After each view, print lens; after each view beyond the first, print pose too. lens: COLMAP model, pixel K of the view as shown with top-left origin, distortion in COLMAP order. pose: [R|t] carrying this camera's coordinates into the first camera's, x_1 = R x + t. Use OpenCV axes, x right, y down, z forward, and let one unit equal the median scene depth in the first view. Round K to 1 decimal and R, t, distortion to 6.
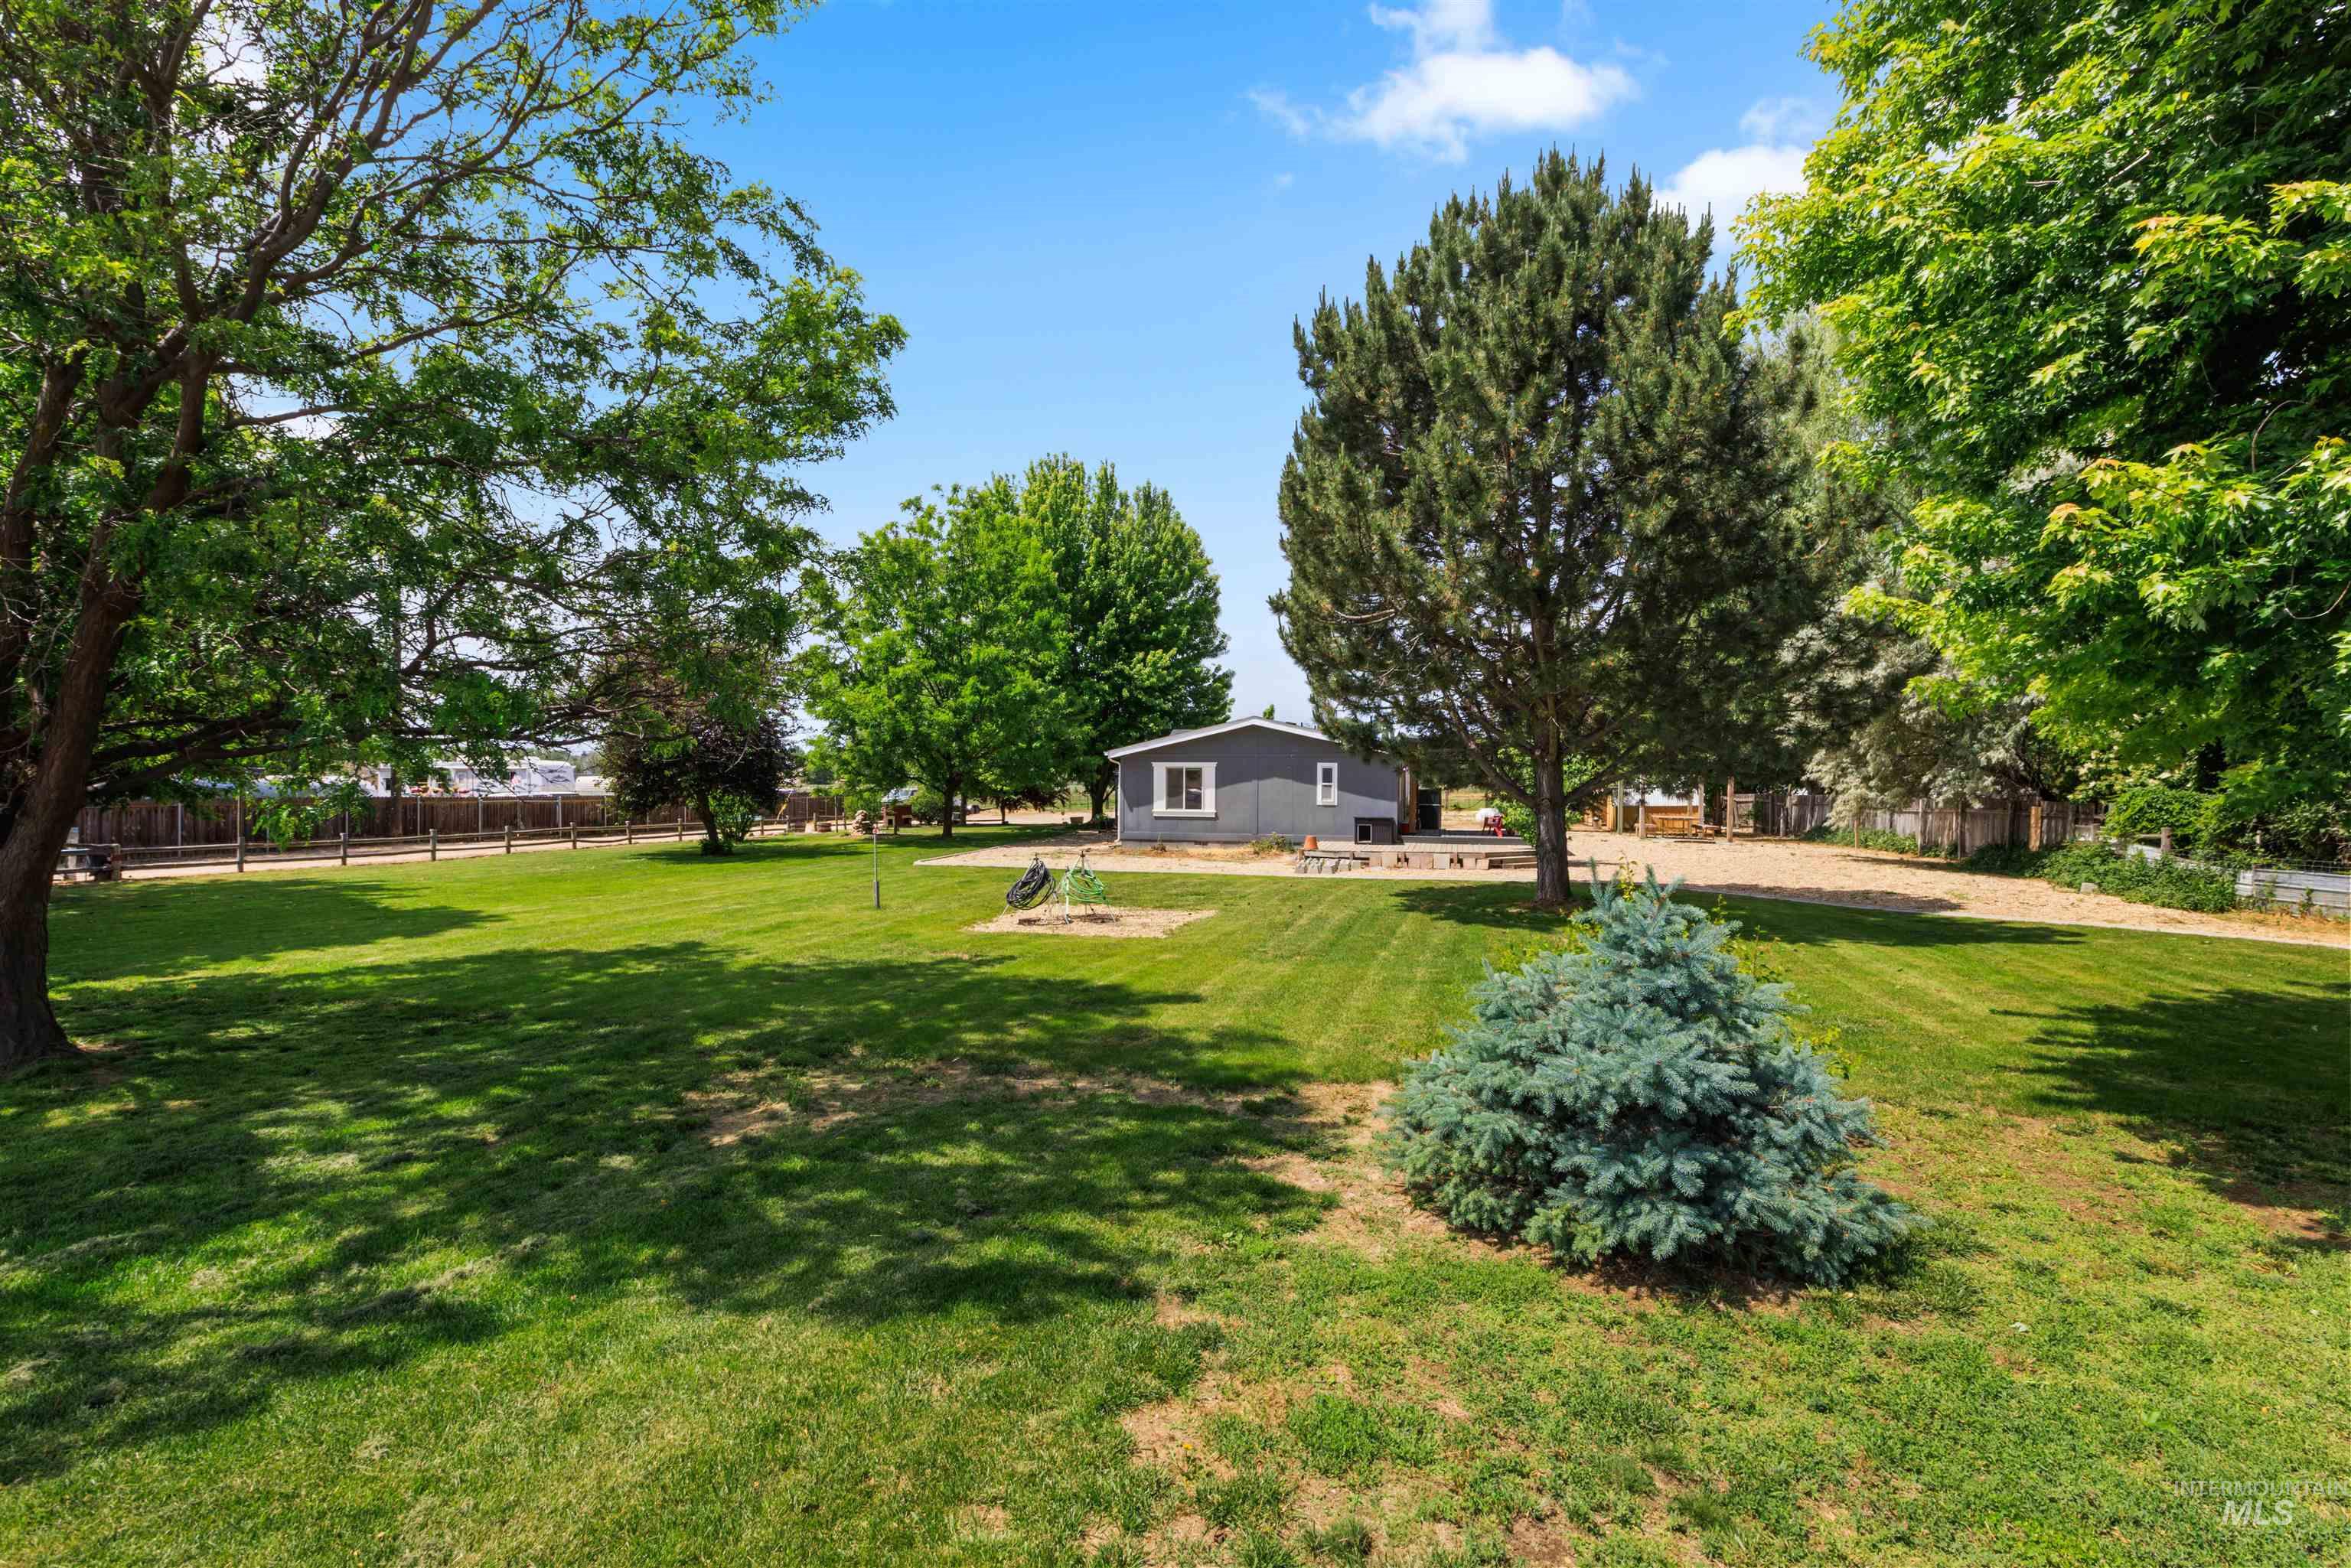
lens RADIAL K [[1053.1, 0, 1170.0], [0, 1053.1, 781.0], [0, 0, 1]] dist [0.002975, 0.000670]
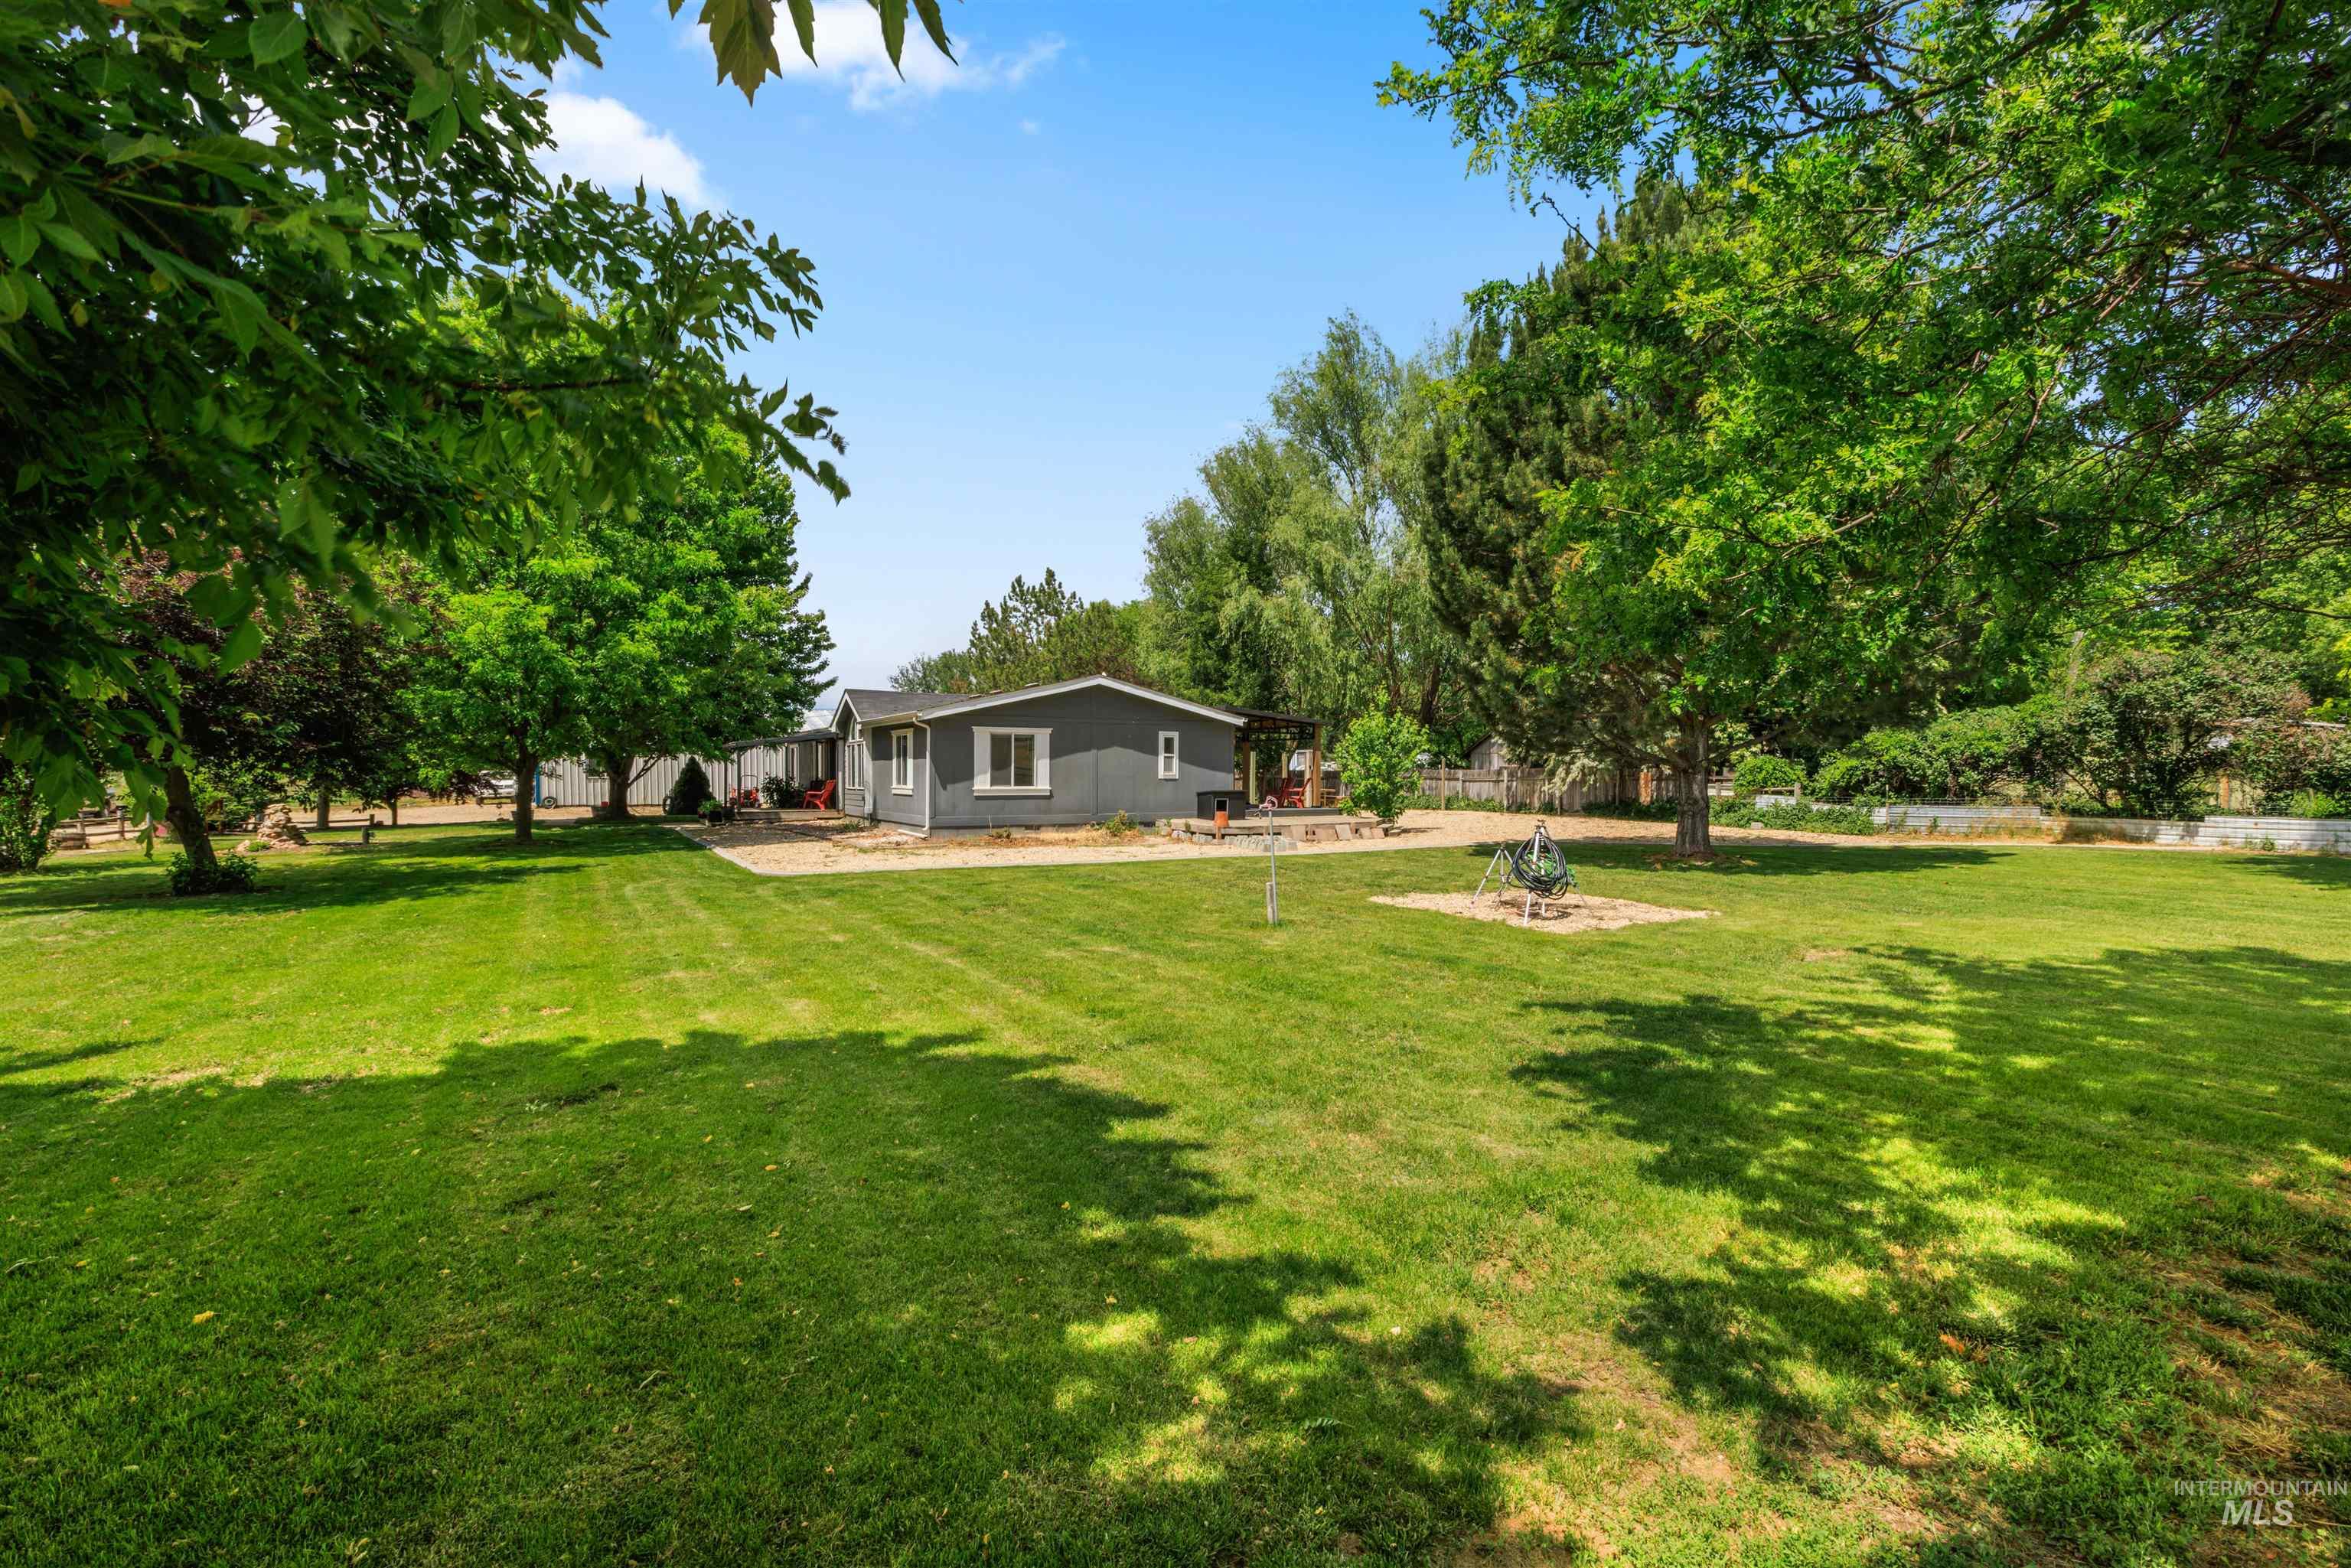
lens RADIAL K [[1053.1, 0, 1174.9], [0, 1053.1, 773.8], [0, 0, 1]] dist [0.002975, 0.000670]
pose [[0.722322, -0.005920, 0.691531, -0.456924], [0.001930, 0.999977, 0.006546, 0.012788], [-0.691554, -0.003394, 0.722317, 0.339211]]
